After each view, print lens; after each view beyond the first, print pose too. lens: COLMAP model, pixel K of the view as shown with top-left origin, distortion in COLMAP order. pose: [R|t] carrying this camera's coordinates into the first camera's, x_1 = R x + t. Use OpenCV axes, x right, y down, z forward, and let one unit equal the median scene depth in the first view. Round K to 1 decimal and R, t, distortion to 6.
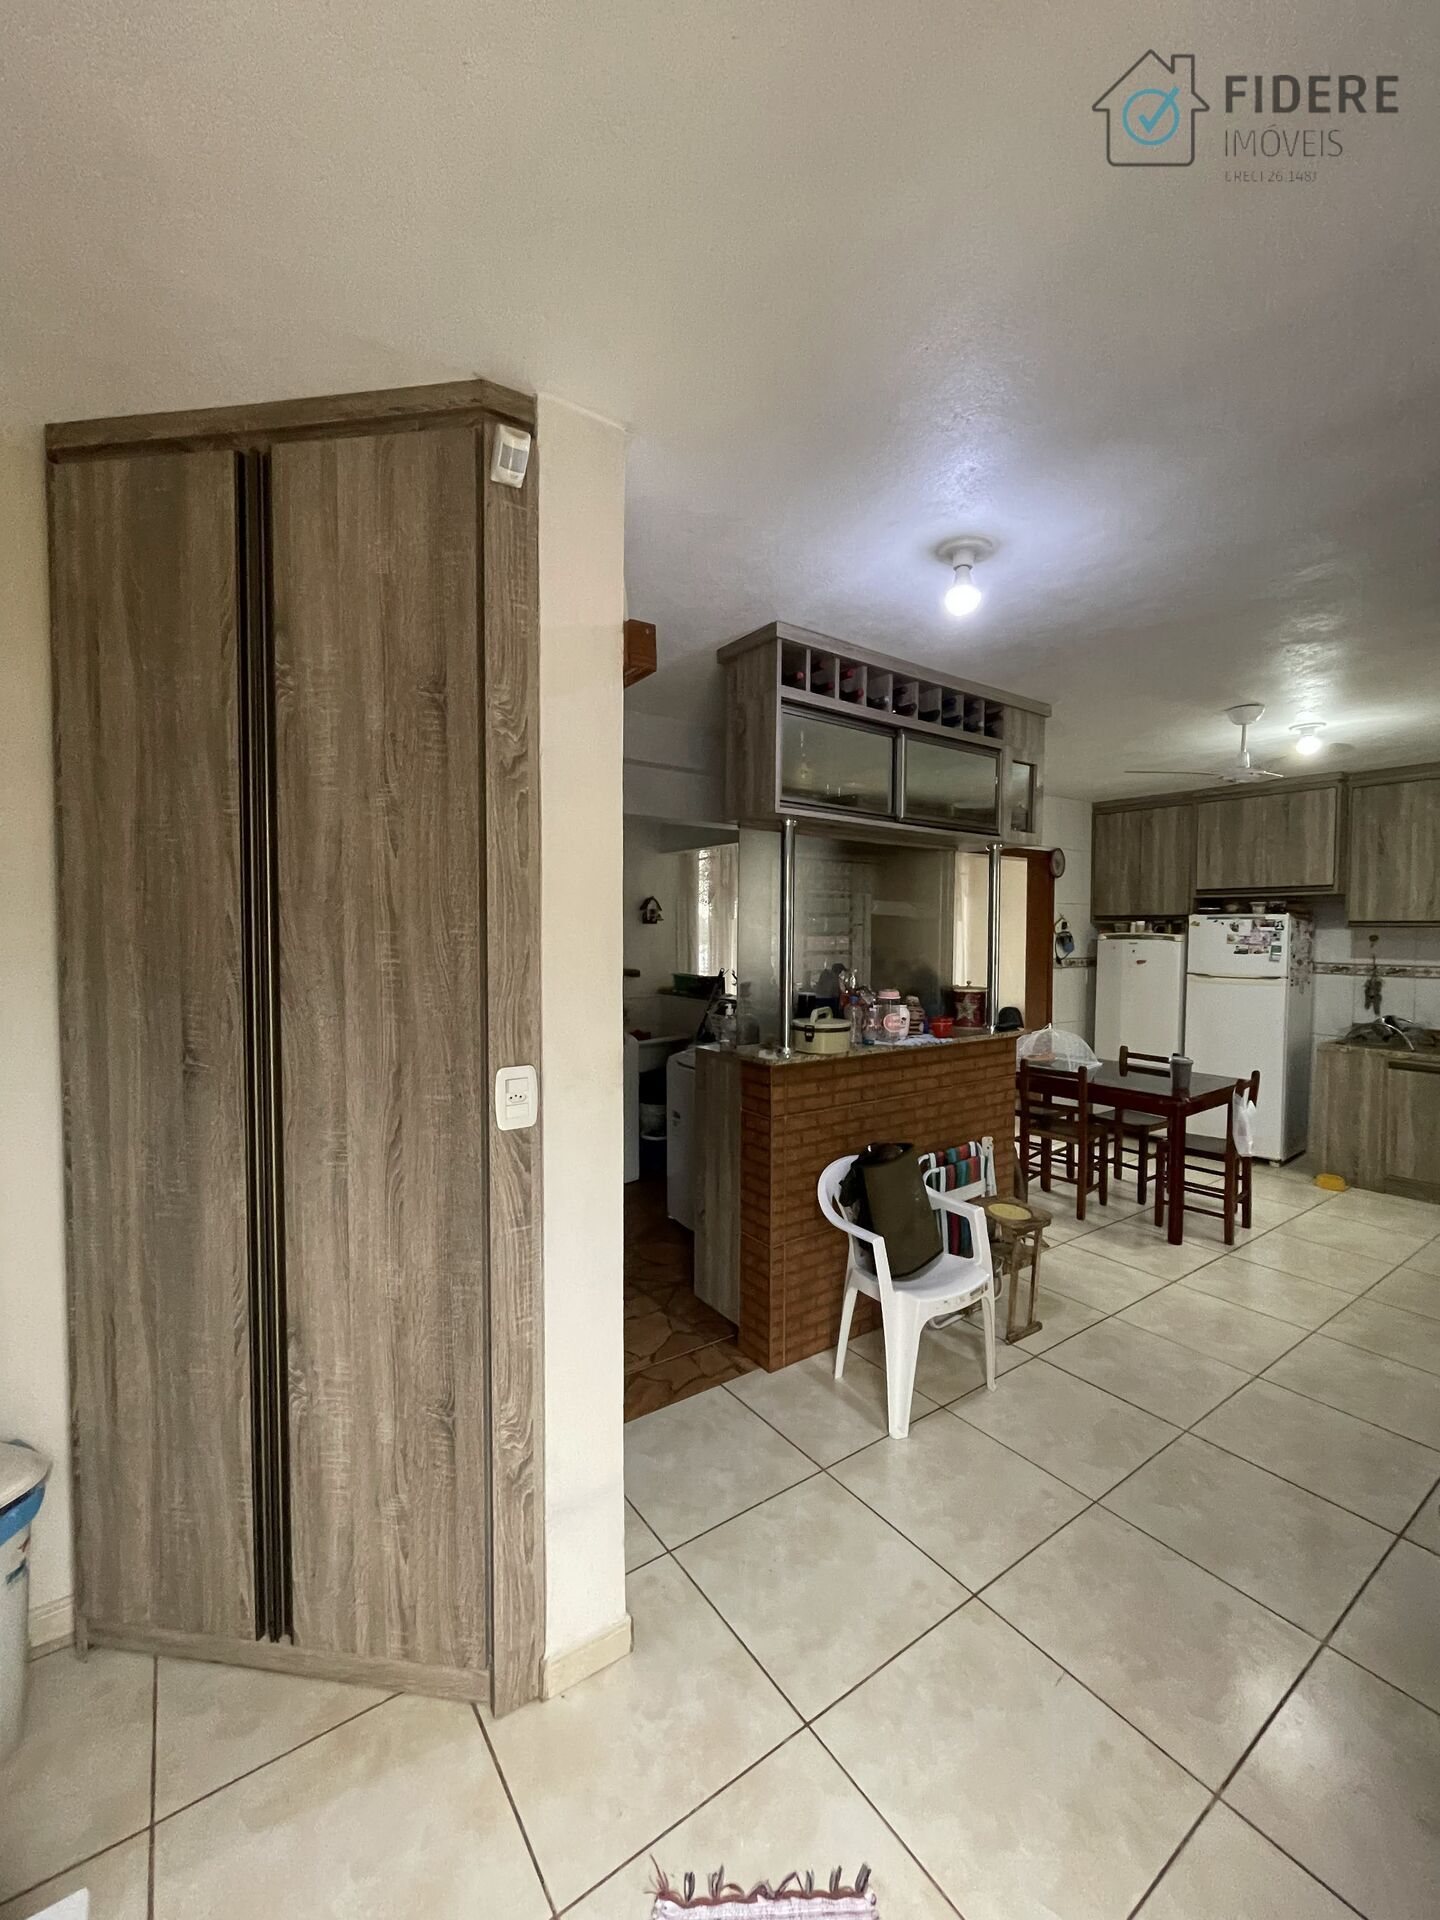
lens RADIAL K [[779.2, 0, 725.6], [0, 779.2, 958.8], [0, 0, 1]] dist [-0.003788, 0.000434]
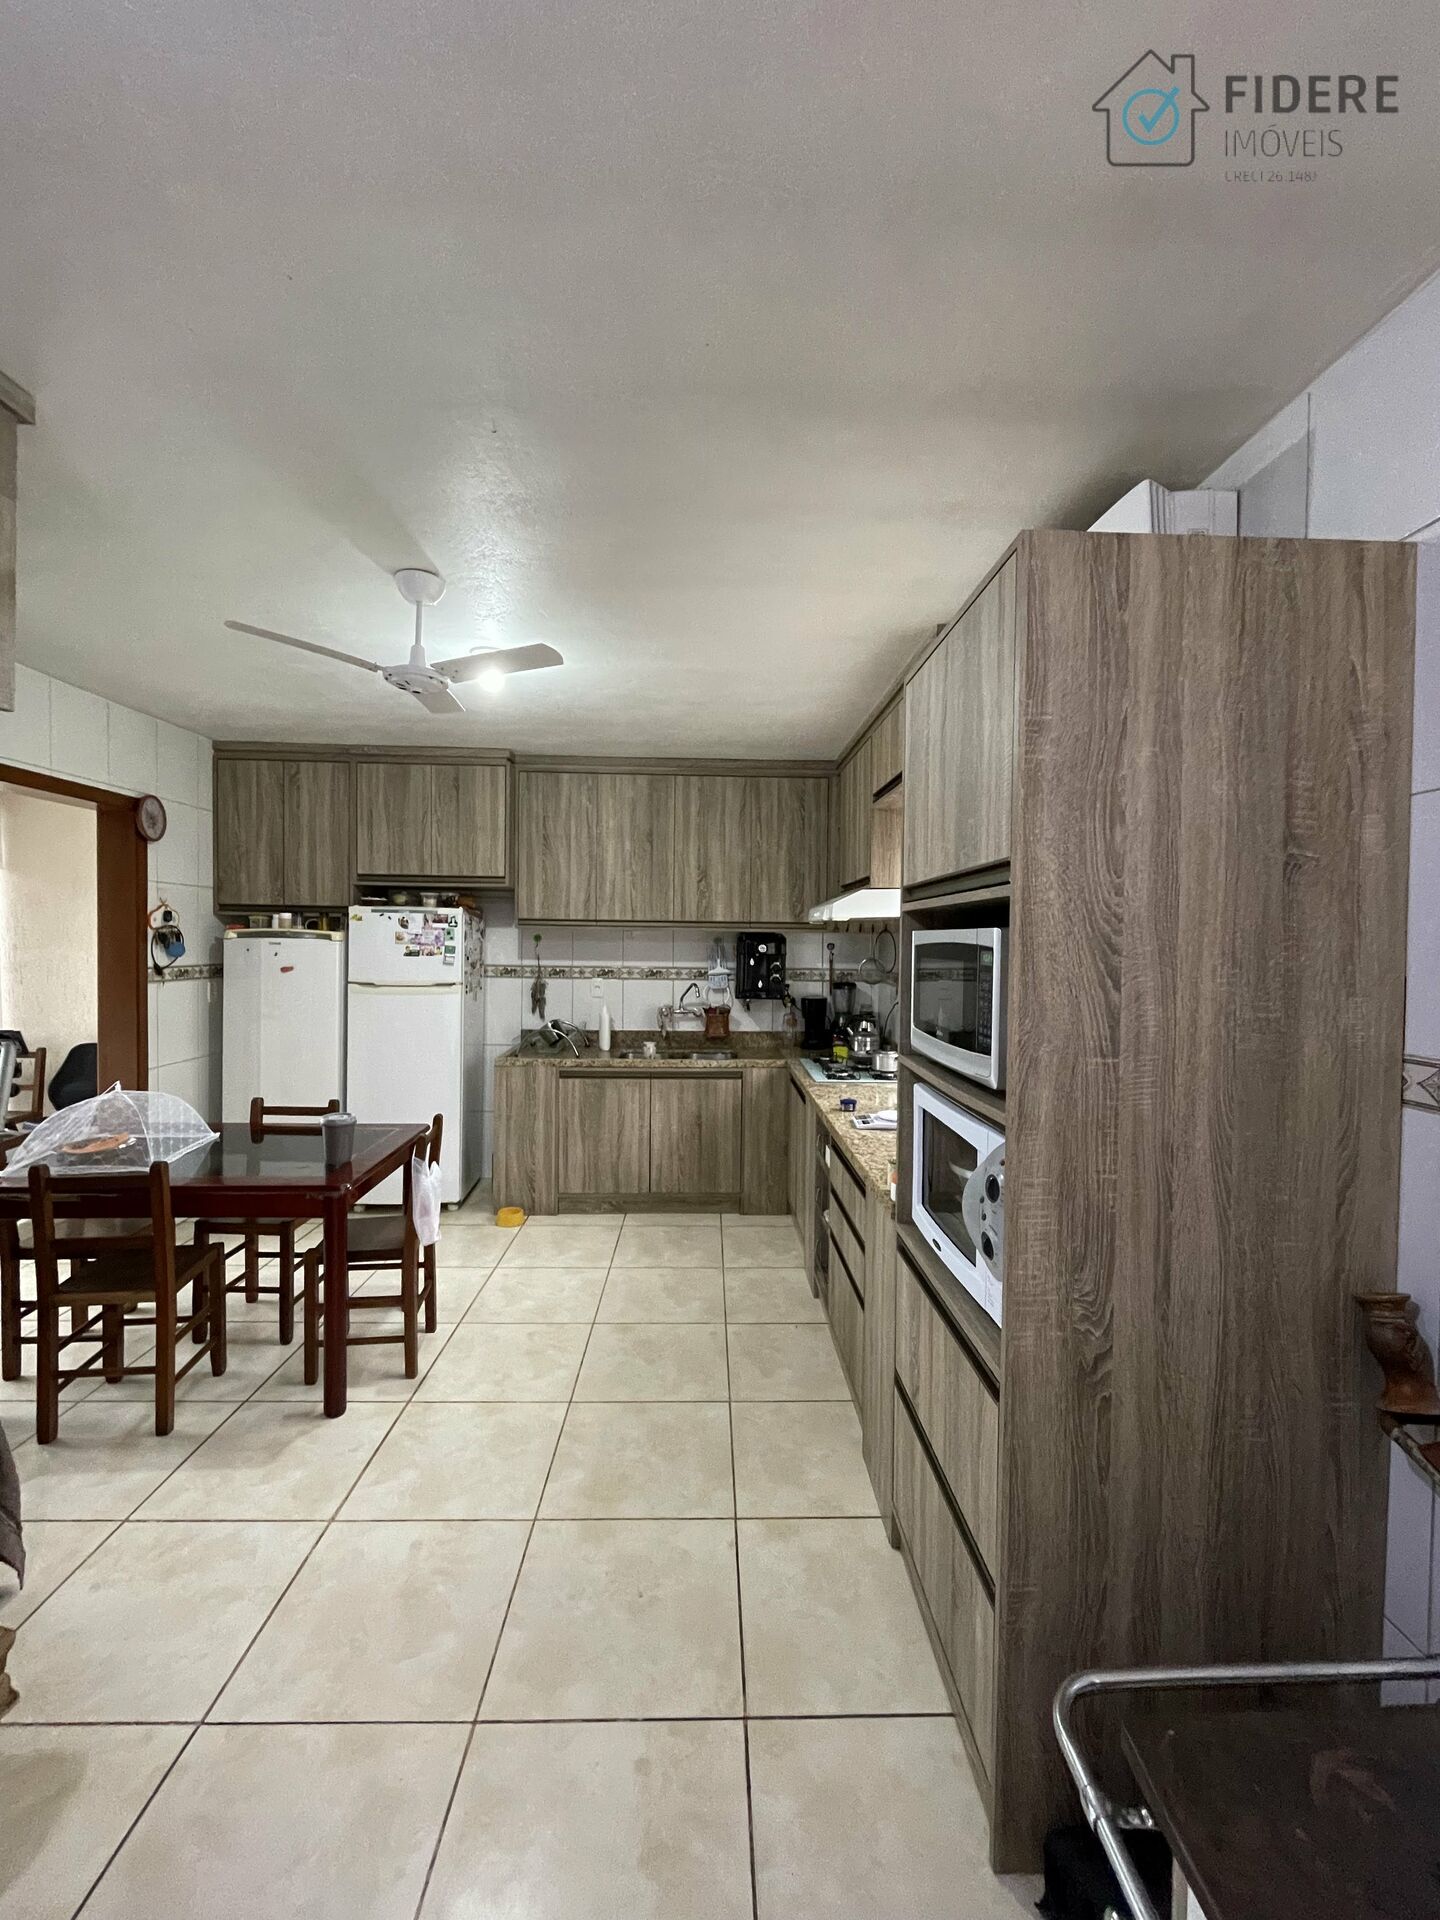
lens RADIAL K [[779.2, 0, 728.6], [0, 779.2, 958.6], [0, 0, 1]] dist [-0.003788, 0.000434]
pose [[0.554296, -0.013711, 0.832207, 0.233011], [0.019475, 0.999804, 0.003501, -0.000389], [-0.832092, 0.014267, 0.554455, 0.376049]]
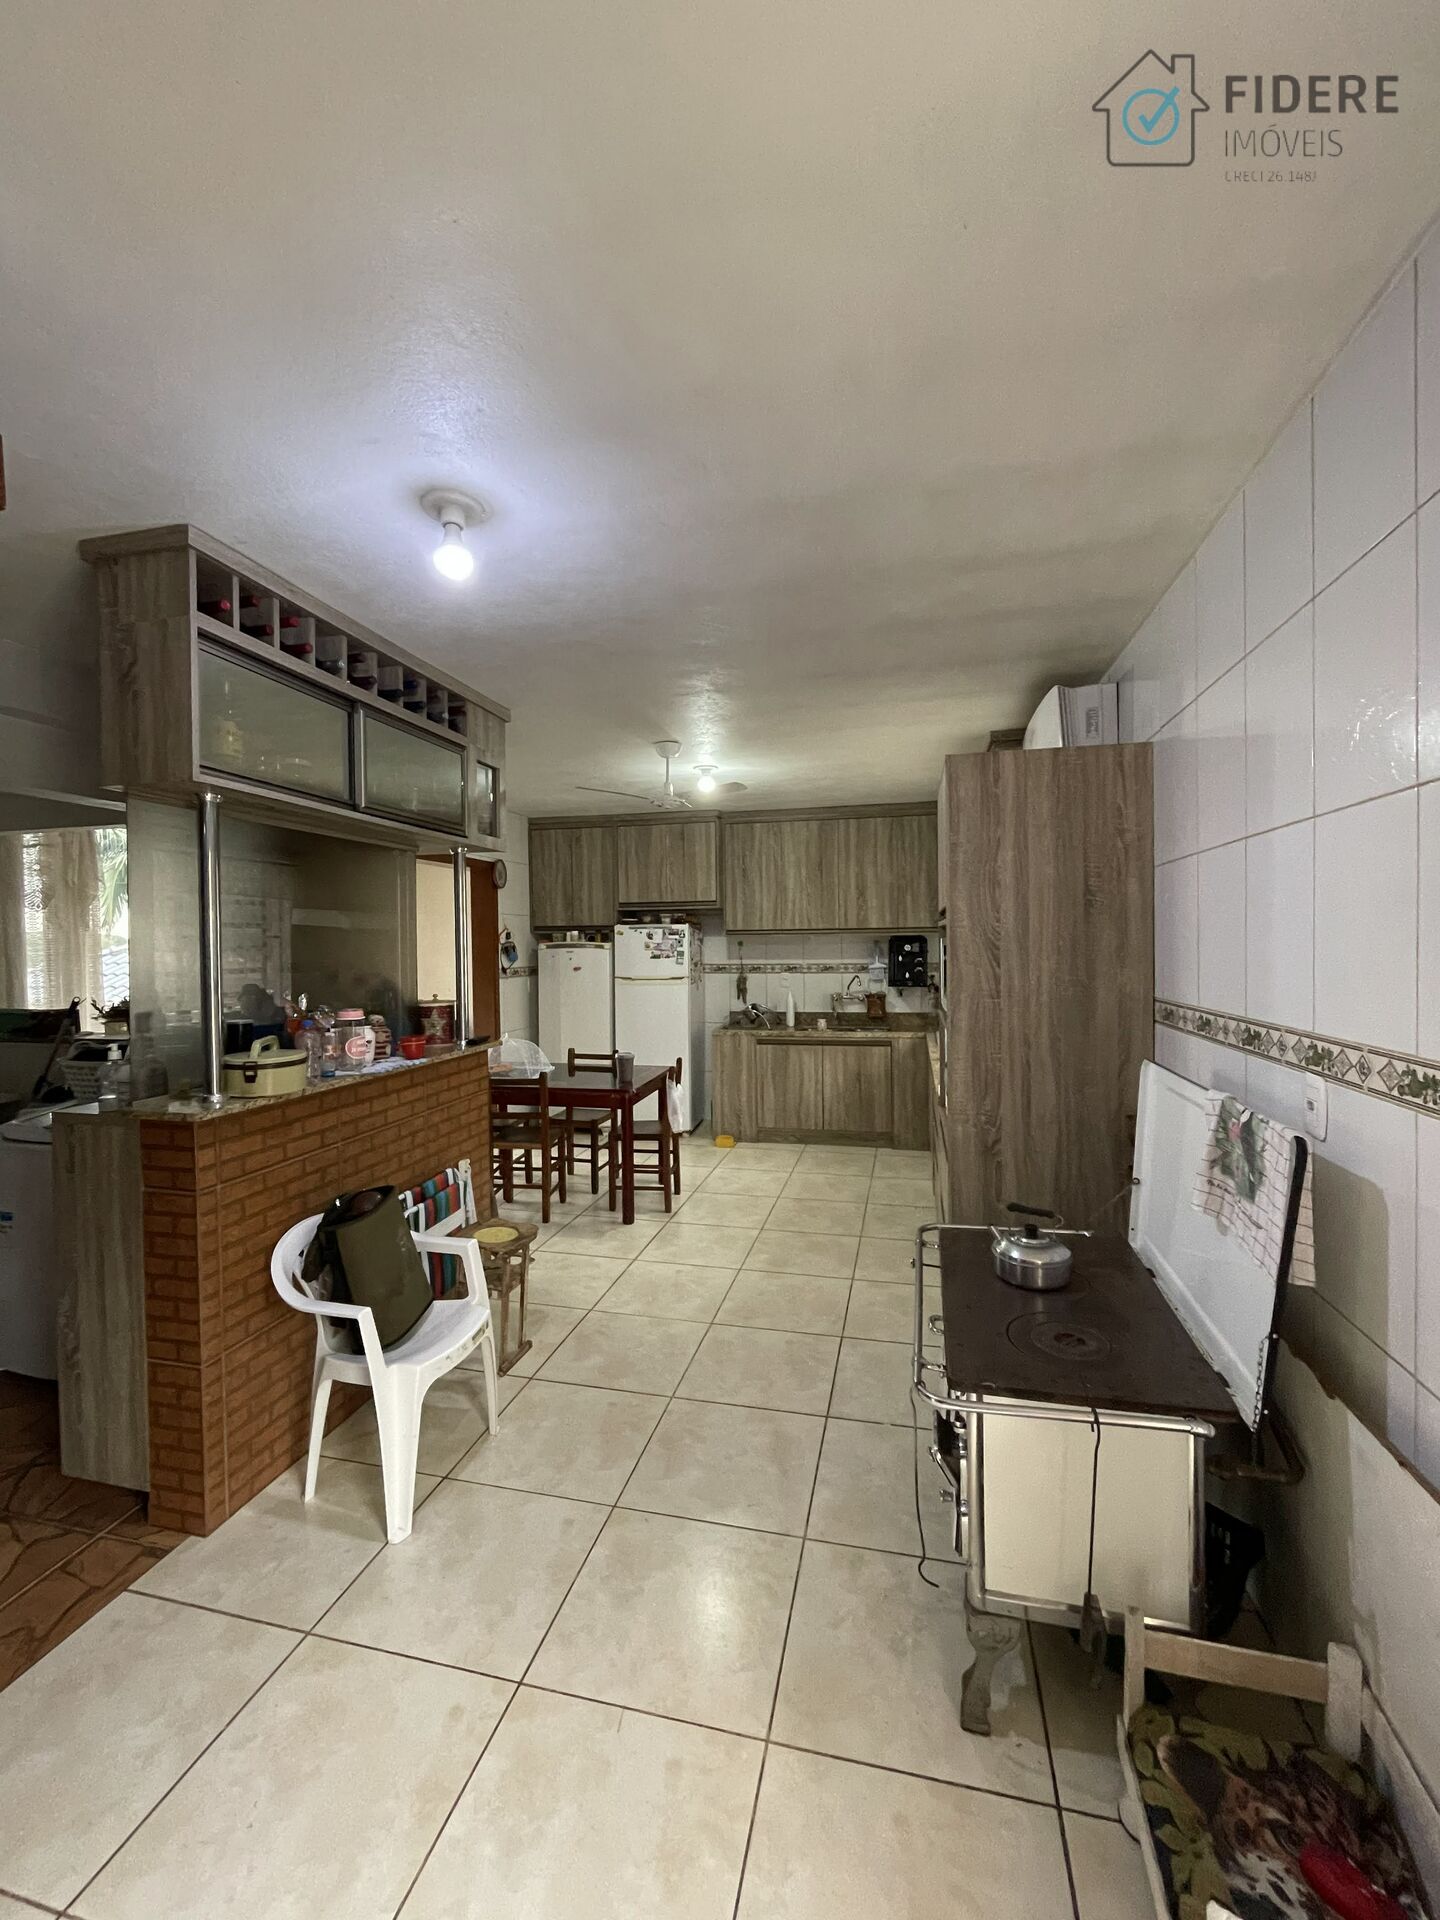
lens RADIAL K [[779.2, 0, 724.0], [0, 779.2, 958.4], [0, 0, 1]] dist [-0.003788, 0.000434]
pose [[0.755212, -0.026286, 0.654954, -0.028734], [0.038344, 0.999256, -0.004110, 0.002936], [-0.654359, 0.028217, 0.755658, 0.073168]]
